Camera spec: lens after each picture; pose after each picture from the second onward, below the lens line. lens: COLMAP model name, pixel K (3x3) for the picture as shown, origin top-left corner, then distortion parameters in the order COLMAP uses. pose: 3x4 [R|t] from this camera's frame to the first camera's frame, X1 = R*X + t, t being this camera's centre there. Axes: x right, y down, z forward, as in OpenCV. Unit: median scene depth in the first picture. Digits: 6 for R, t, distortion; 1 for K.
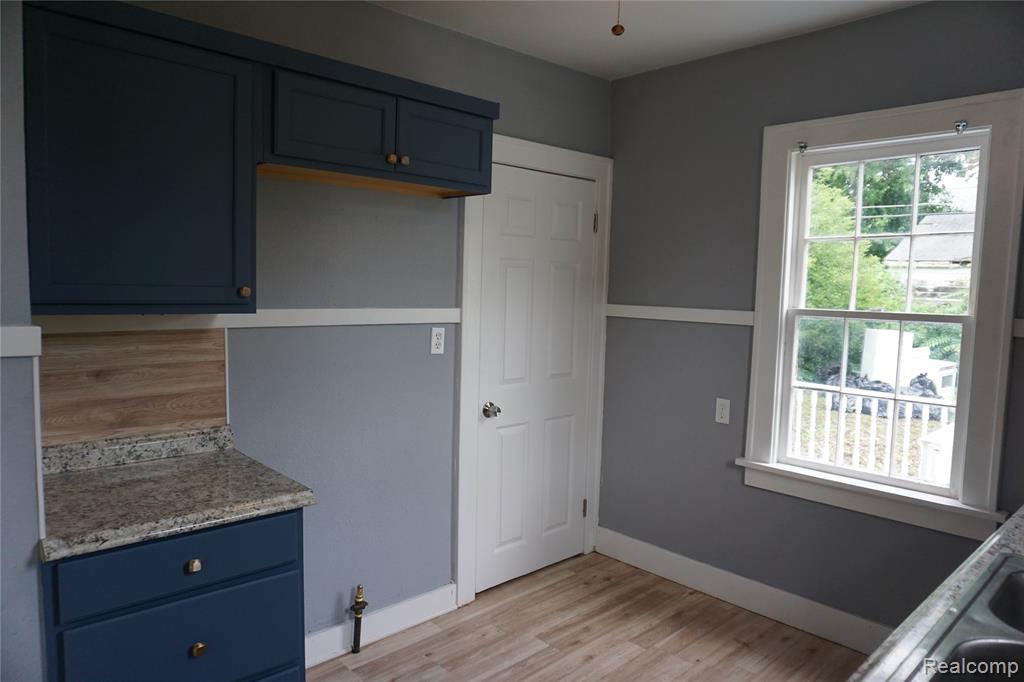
lens RADIAL K [[685.7, 0, 509.6], [0, 685.7, 348.4], [0, 0, 1]] dist [-0.052202, 0.032330]
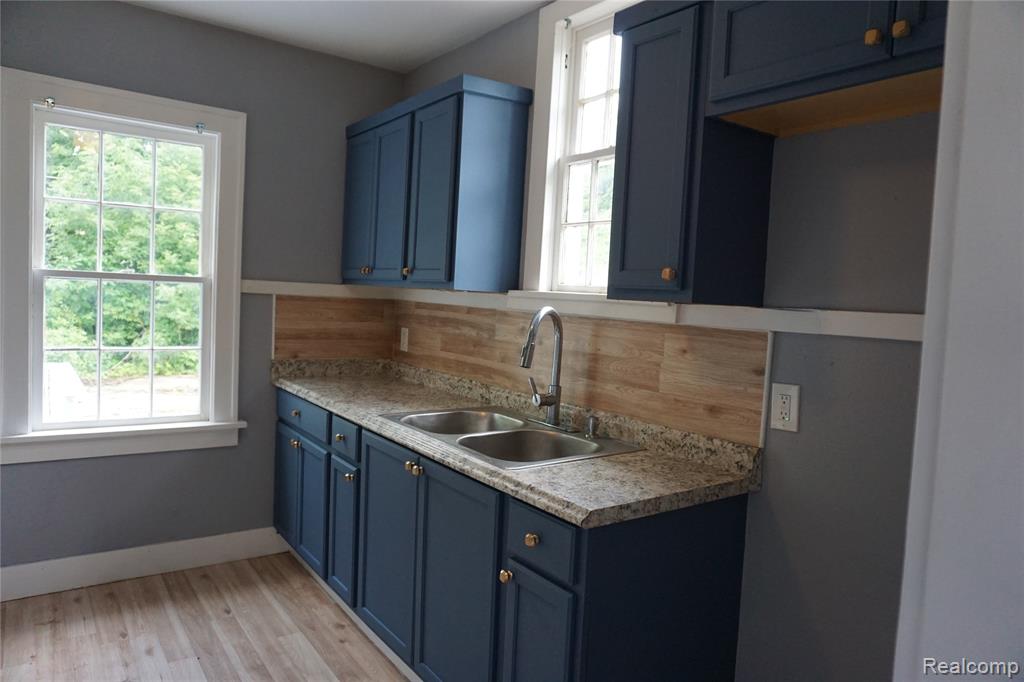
lens RADIAL K [[685.7, 0, 516.3], [0, 685.7, 344.6], [0, 0, 1]] dist [-0.052202, 0.032330]
pose [[0.127501, -0.087388, 0.987981, -0.445379], [0.039873, 0.995757, 0.082930, -0.003619], [-0.991037, 0.028820, 0.130444, 0.207915]]
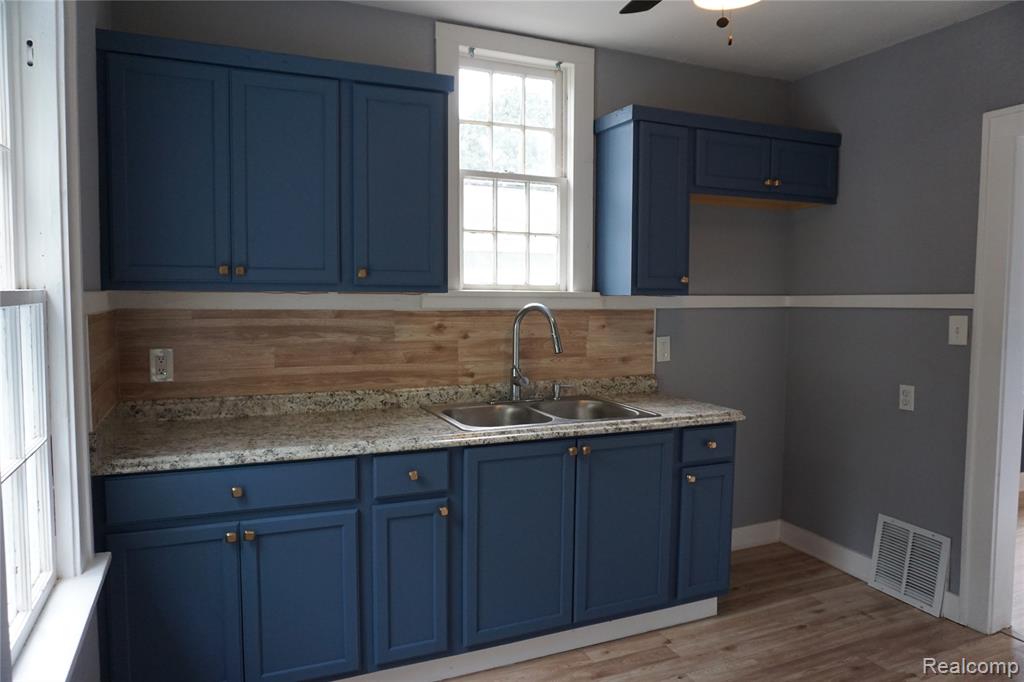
lens RADIAL K [[686.8, 0, 511.0], [0, 686.8, 341.2], [0, 0, 1]] dist [-0.046169, 0.031146]
pose [[-0.941341, -0.053955, 0.333114, 0.060821], [0.001189, 0.986599, 0.163161, -0.087903], [-0.337454, 0.153986, -0.928662, 1.216814]]
